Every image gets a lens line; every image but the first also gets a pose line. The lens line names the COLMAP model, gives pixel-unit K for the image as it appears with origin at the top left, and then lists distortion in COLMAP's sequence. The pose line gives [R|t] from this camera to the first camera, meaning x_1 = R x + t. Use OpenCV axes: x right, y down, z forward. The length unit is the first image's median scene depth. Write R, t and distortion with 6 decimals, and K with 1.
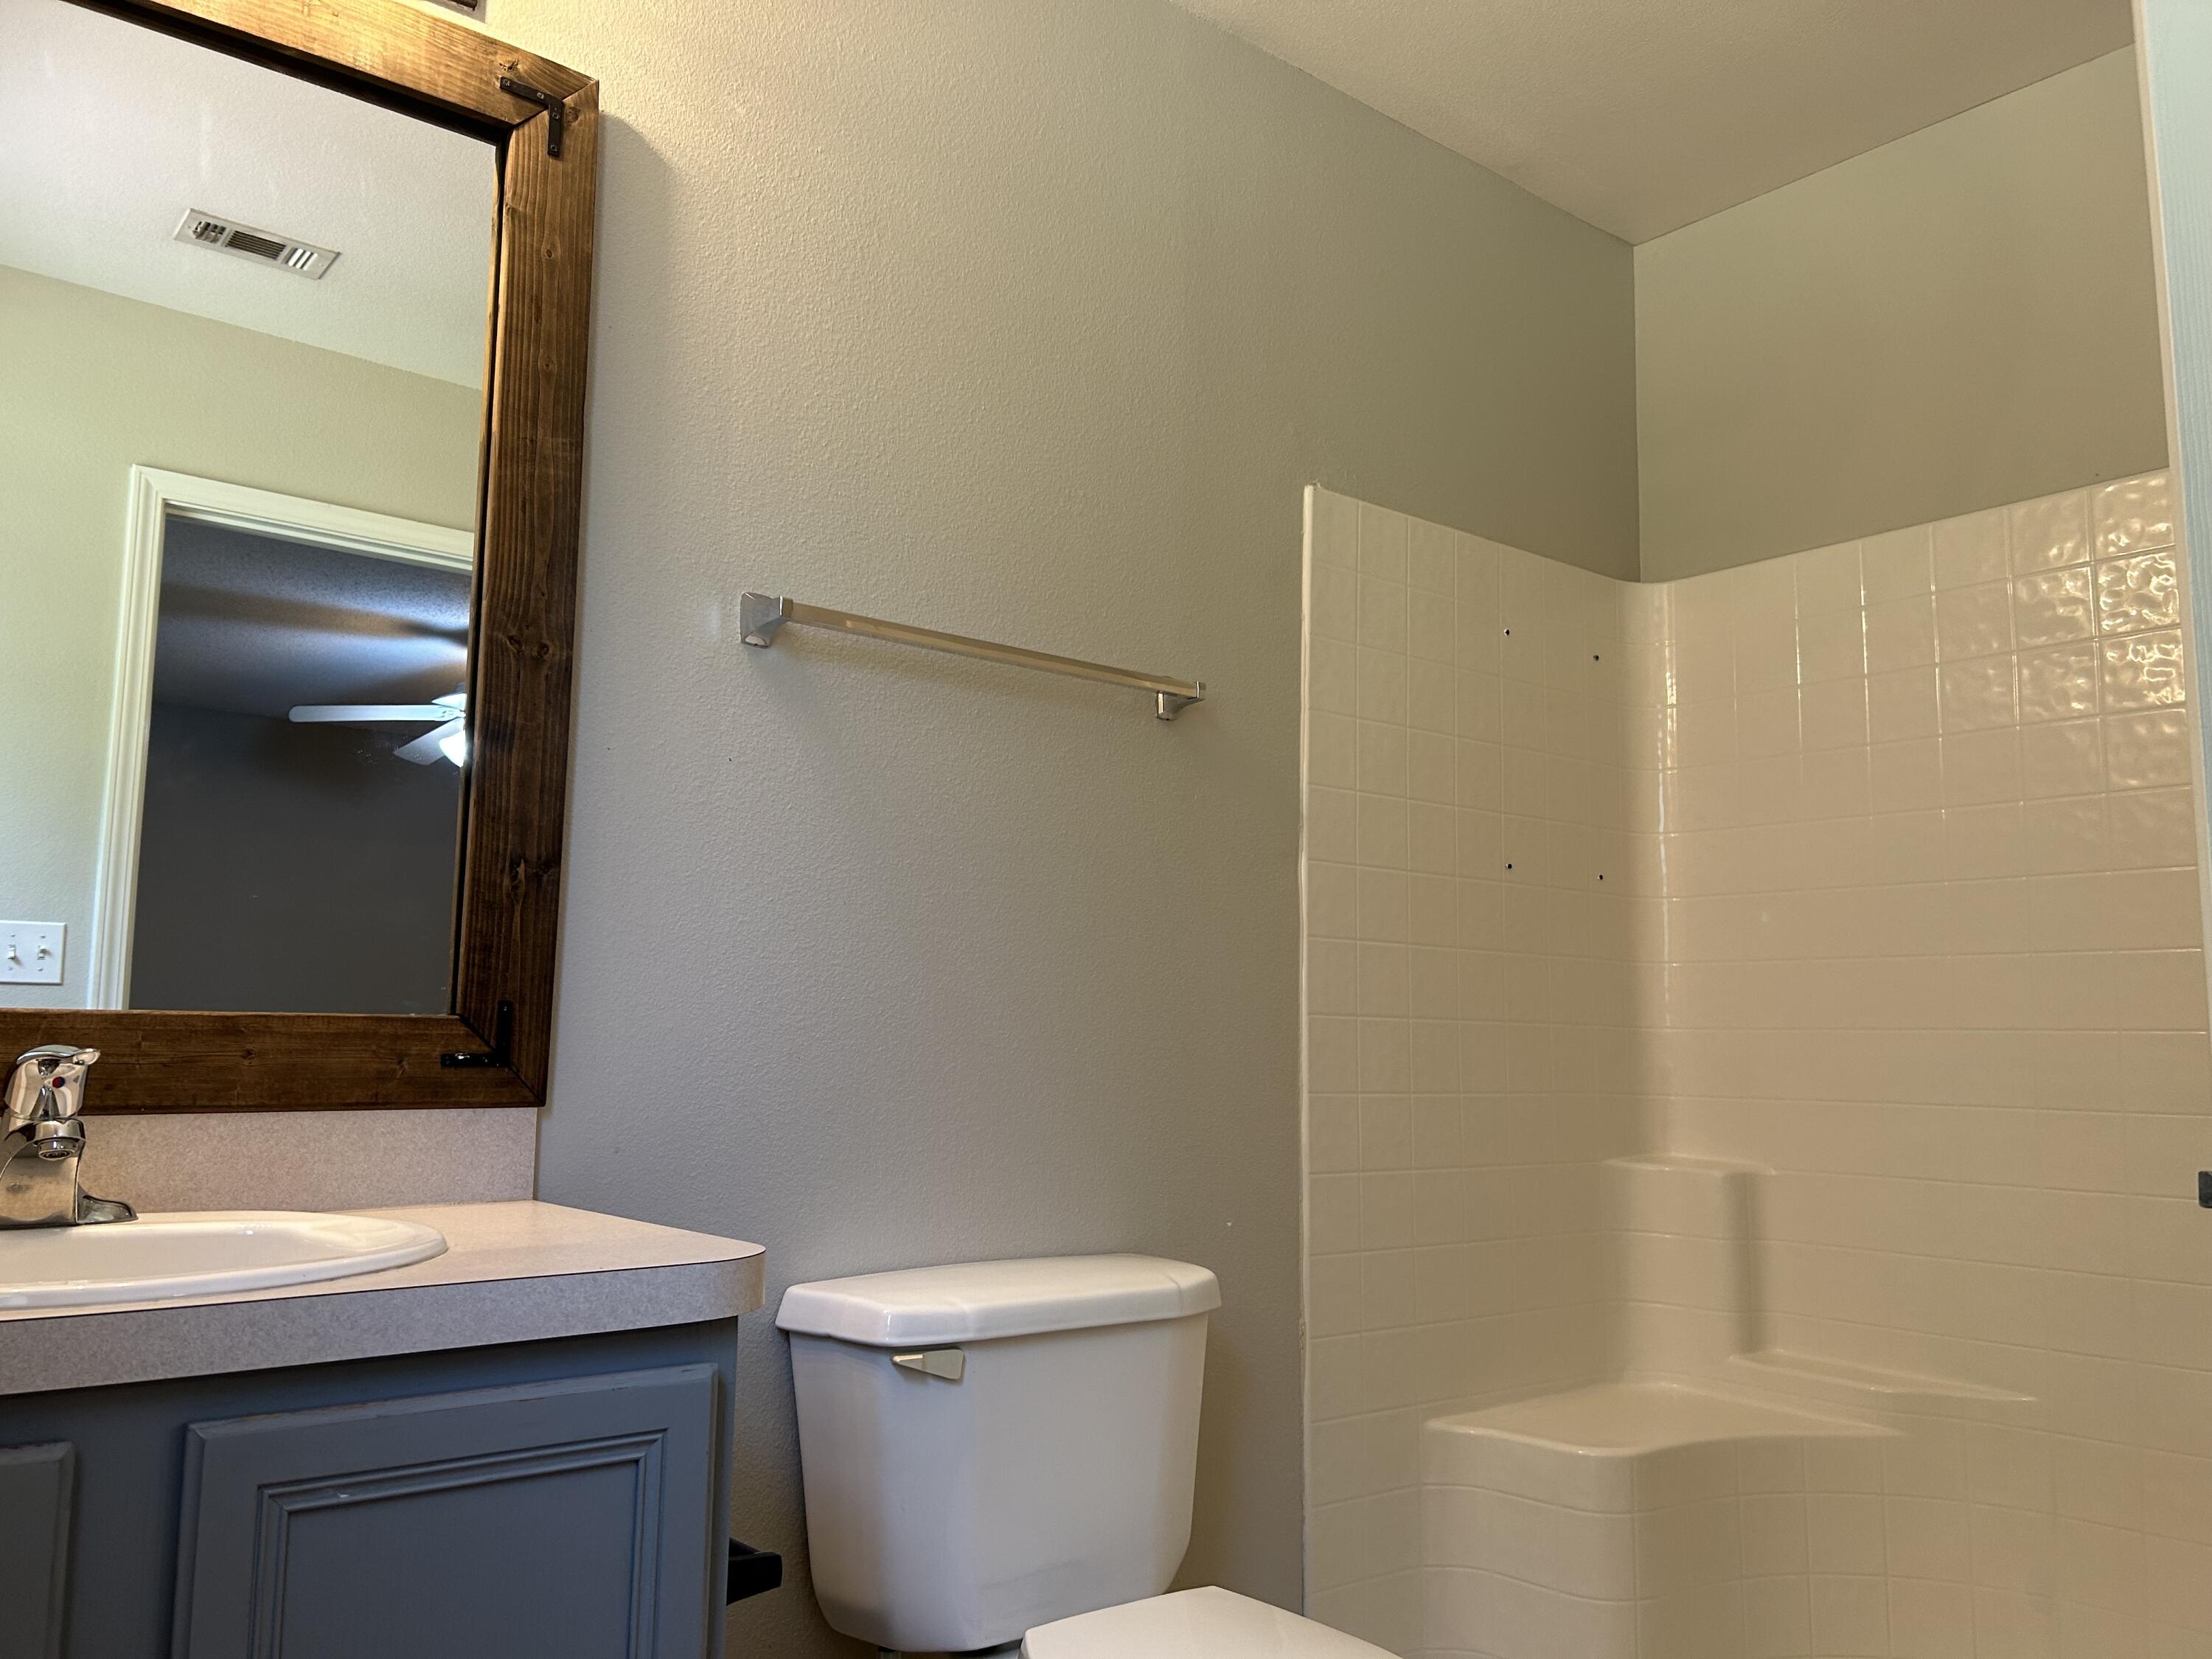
lens RADIAL K [[1675.3, 0, 1114.0], [0, 1675.3, 845.5], [0, 0, 1]] dist [0.055798, -0.064849]
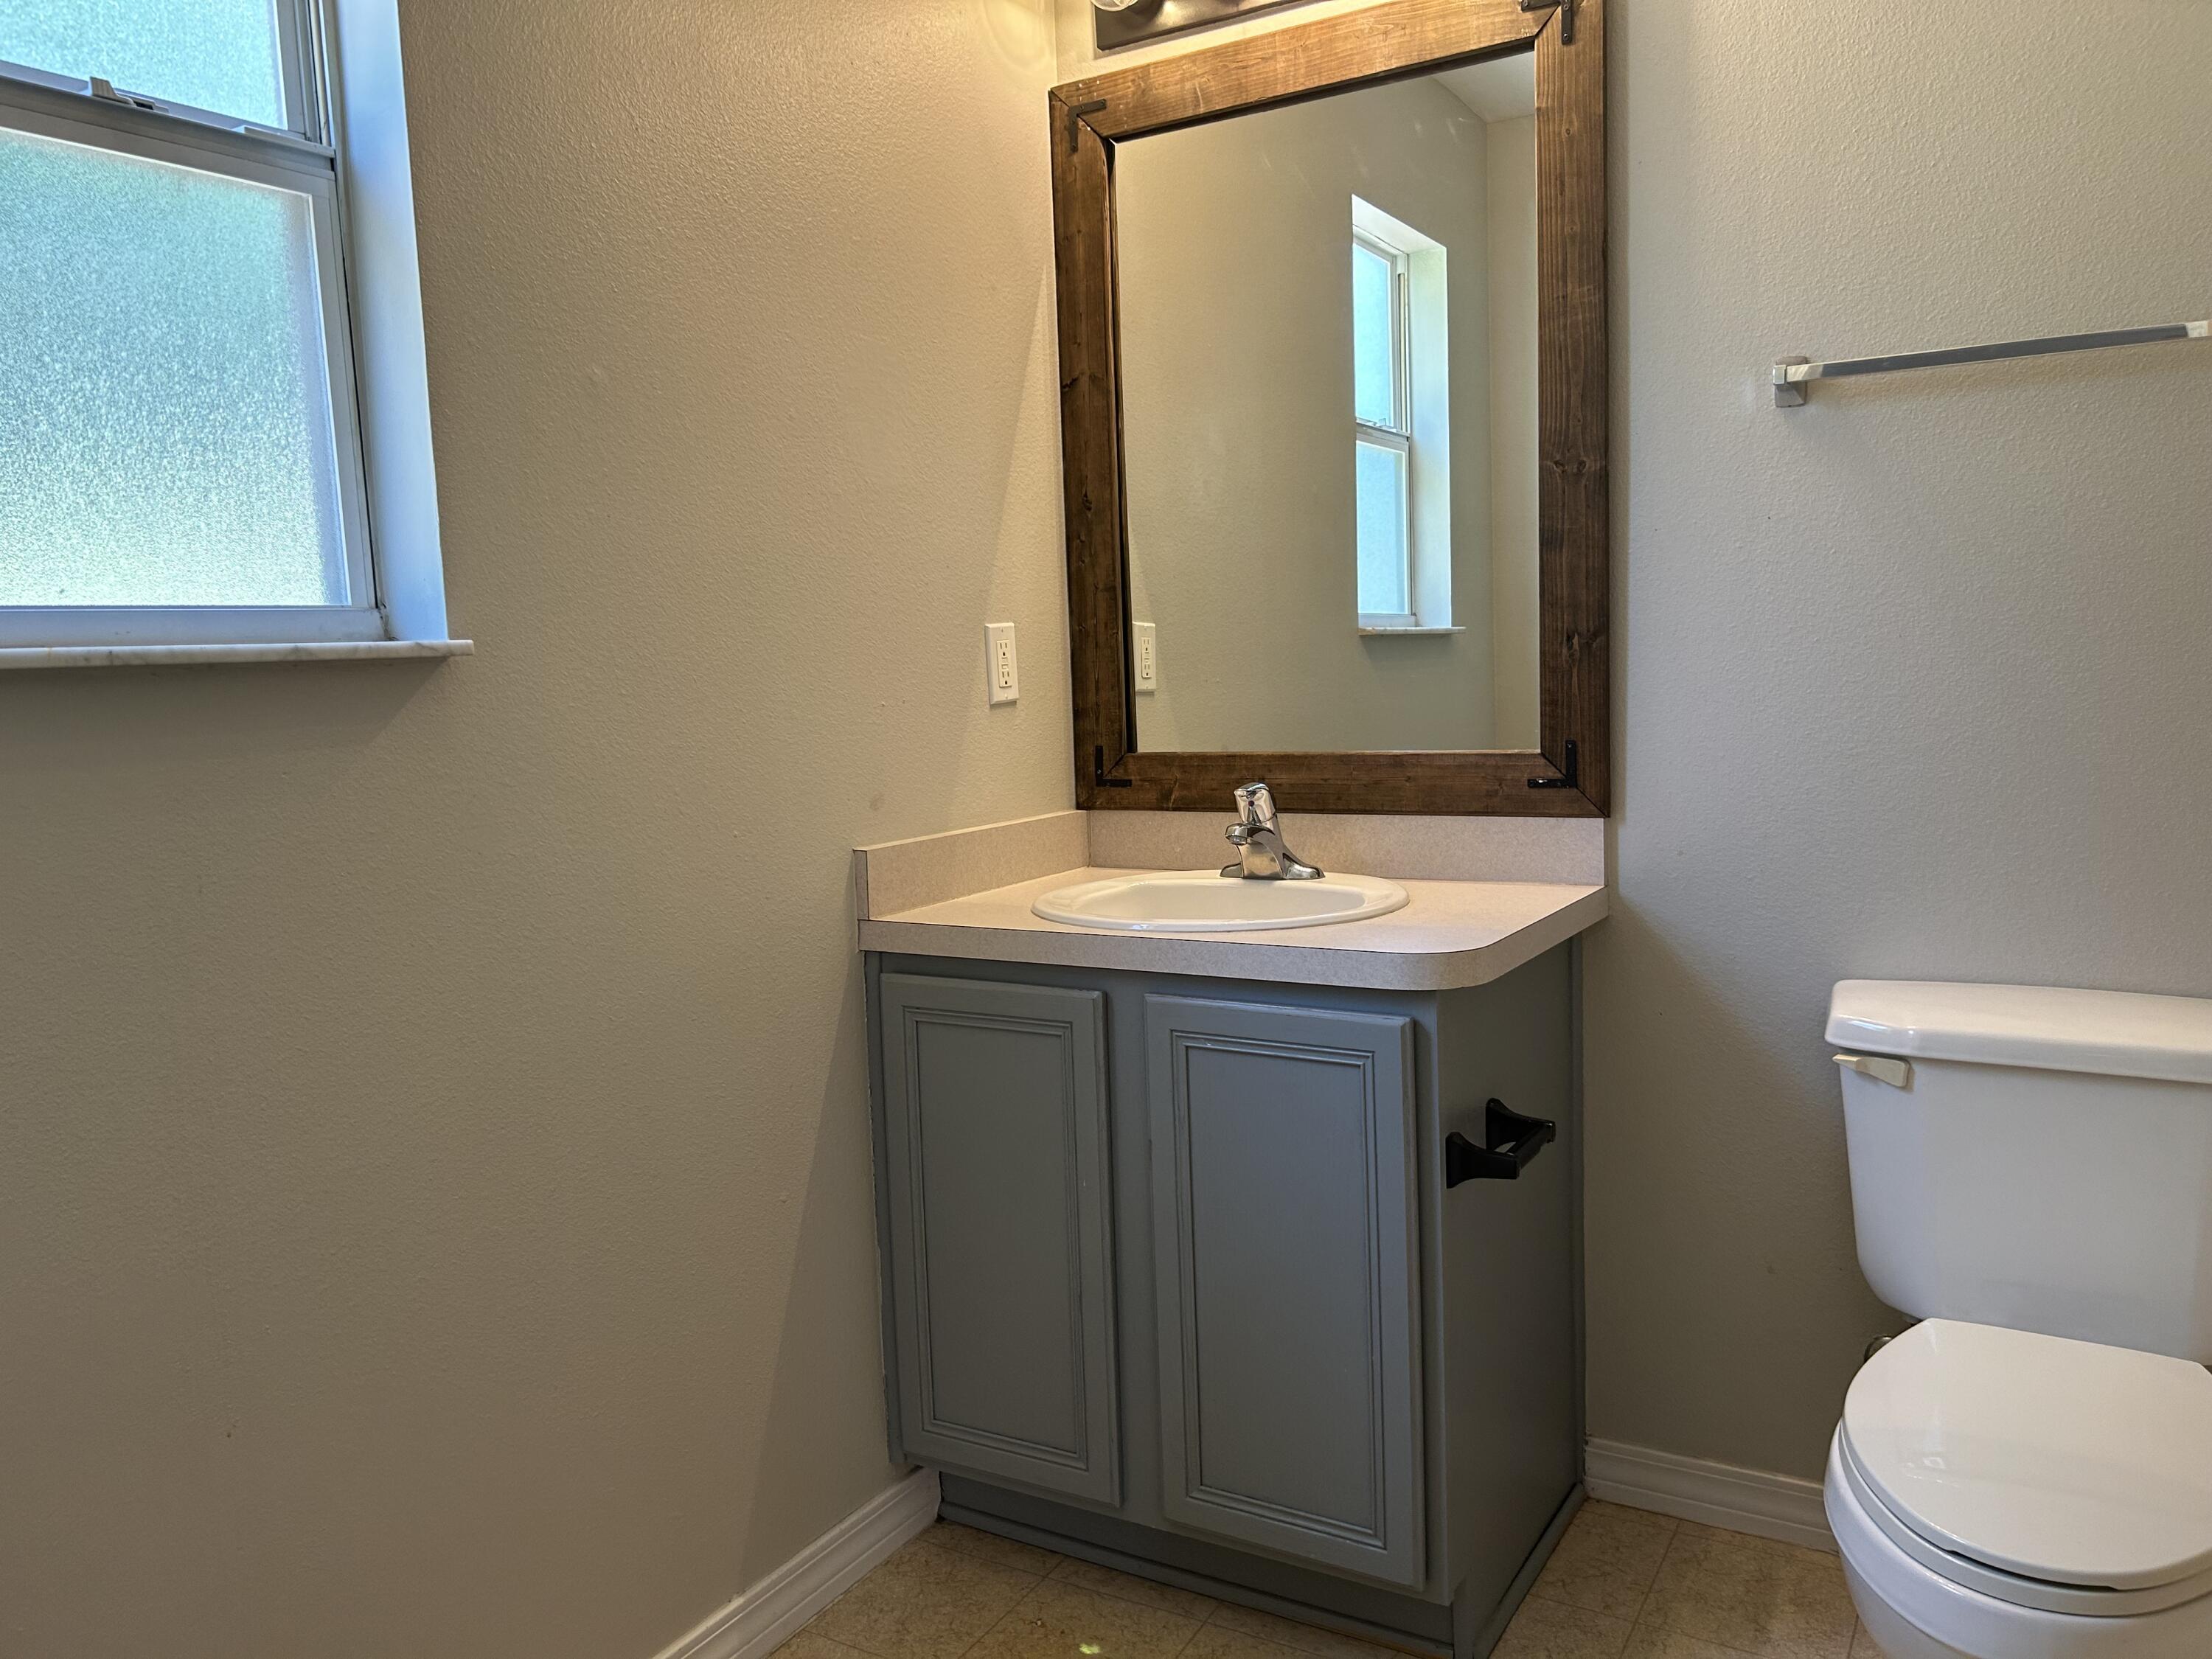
lens RADIAL K [[1651.2, 0, 1101.0], [0, 1651.2, 831.1], [0, 0, 1]] dist [0.092680, -0.141598]
pose [[0.337852, 0.077146, -0.938032, 0.763785], [0.154344, 0.978602, 0.136072, -0.075273], [0.928458, -0.190752, 0.318716, 0.213662]]
